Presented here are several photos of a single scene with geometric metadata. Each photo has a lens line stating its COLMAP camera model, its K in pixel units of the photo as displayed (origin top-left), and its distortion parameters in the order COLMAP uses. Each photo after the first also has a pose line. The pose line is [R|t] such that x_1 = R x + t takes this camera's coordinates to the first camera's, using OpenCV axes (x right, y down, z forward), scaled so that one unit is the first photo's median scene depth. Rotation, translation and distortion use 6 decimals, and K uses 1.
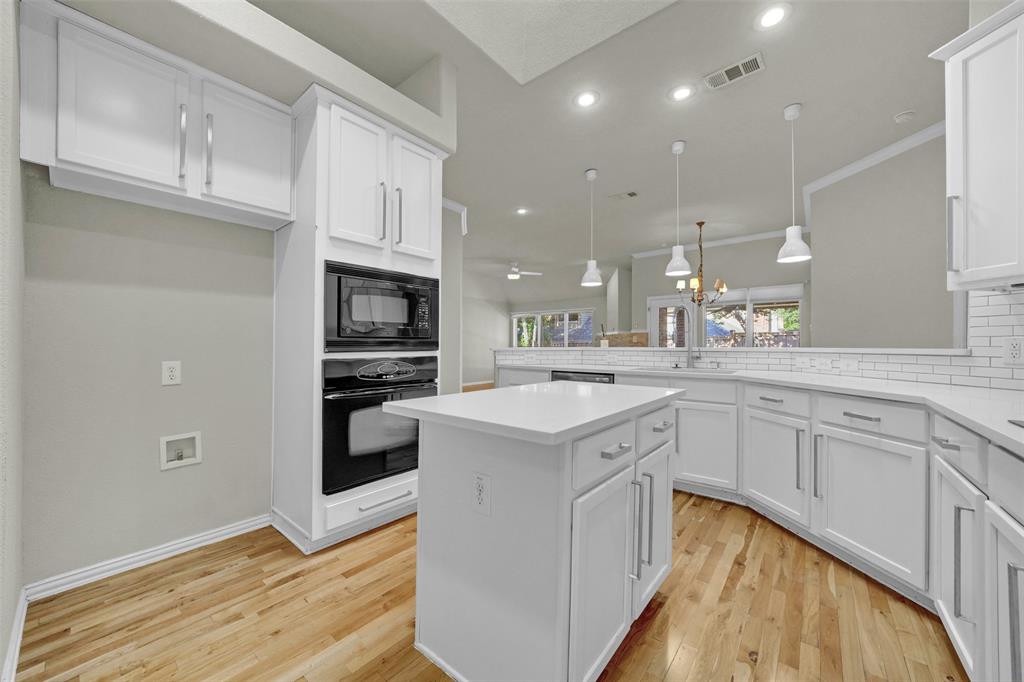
lens RADIAL K [[375.0, 0, 506.7], [0, 375.0, 344.8], [0, 0, 1]] dist [-0.002495, 0.000024]
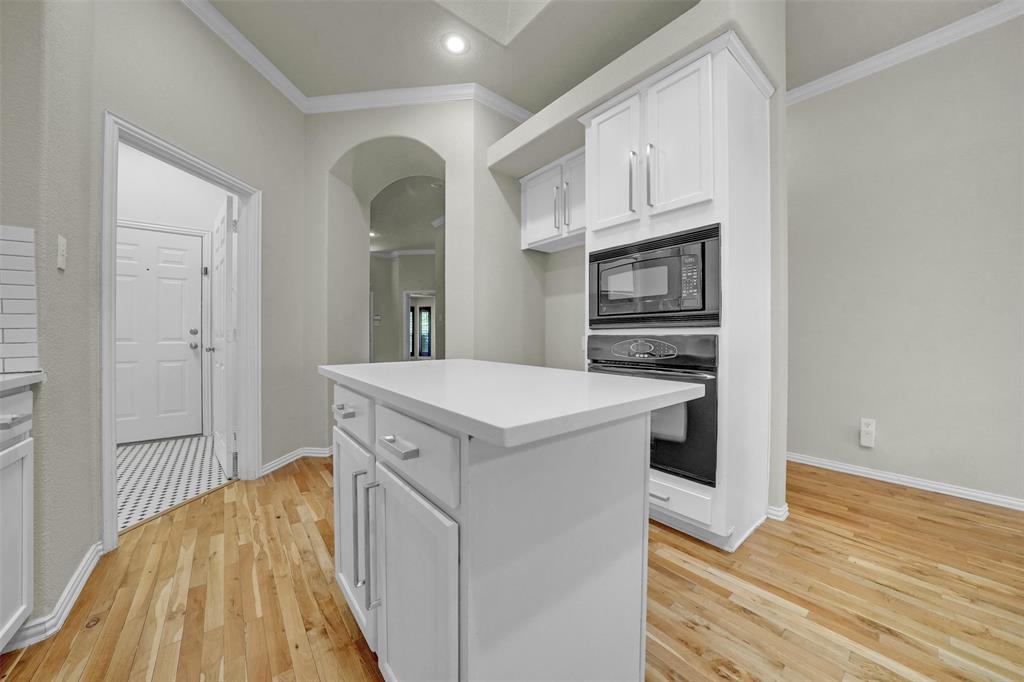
lens RADIAL K [[354.6, 0, 514.3], [0, 354.6, 333.2], [0, 0, 1]] dist [-0.024170, -0.000021]
pose [[-0.184045, -0.002598, -0.982914, 0.564025], [0.001116, 0.999995, -0.002853, 0.029710], [0.982917, -0.001622, -0.184042, 0.807434]]
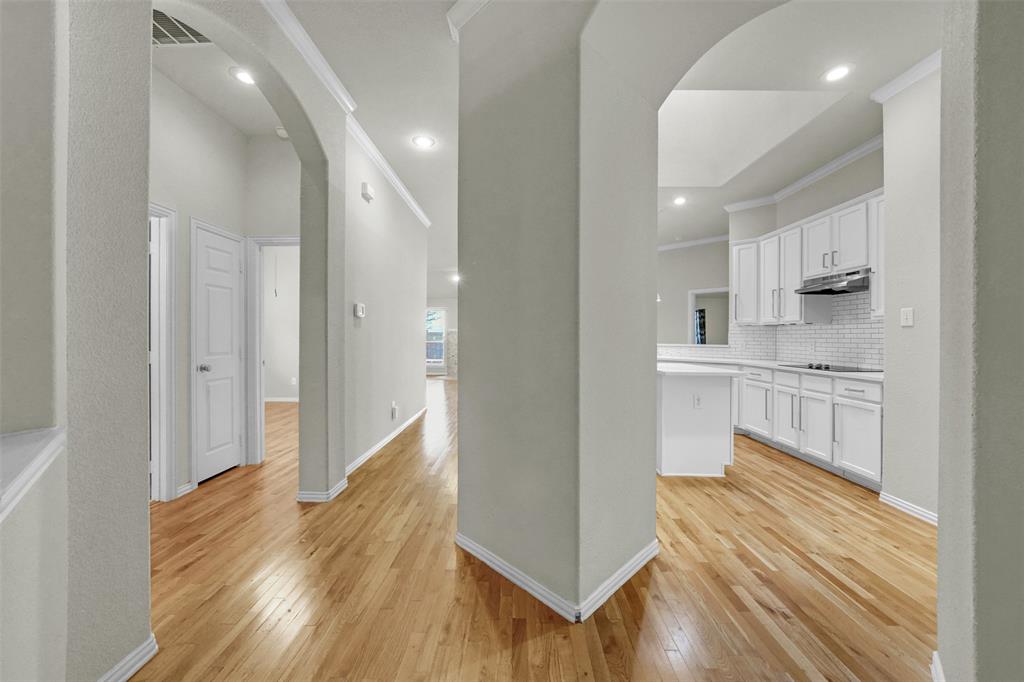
lens RADIAL K [[371.1, 0, 512.0], [0, 371.1, 341.0], [0, 0, 1]] dist [-0.001647, -0.000090]
pose [[0.777525, -0.005112, 0.628831, -1.410027], [-0.000672, 0.999960, 0.008961, -0.036712], [-0.628852, -0.007390, 0.777490, -0.118671]]
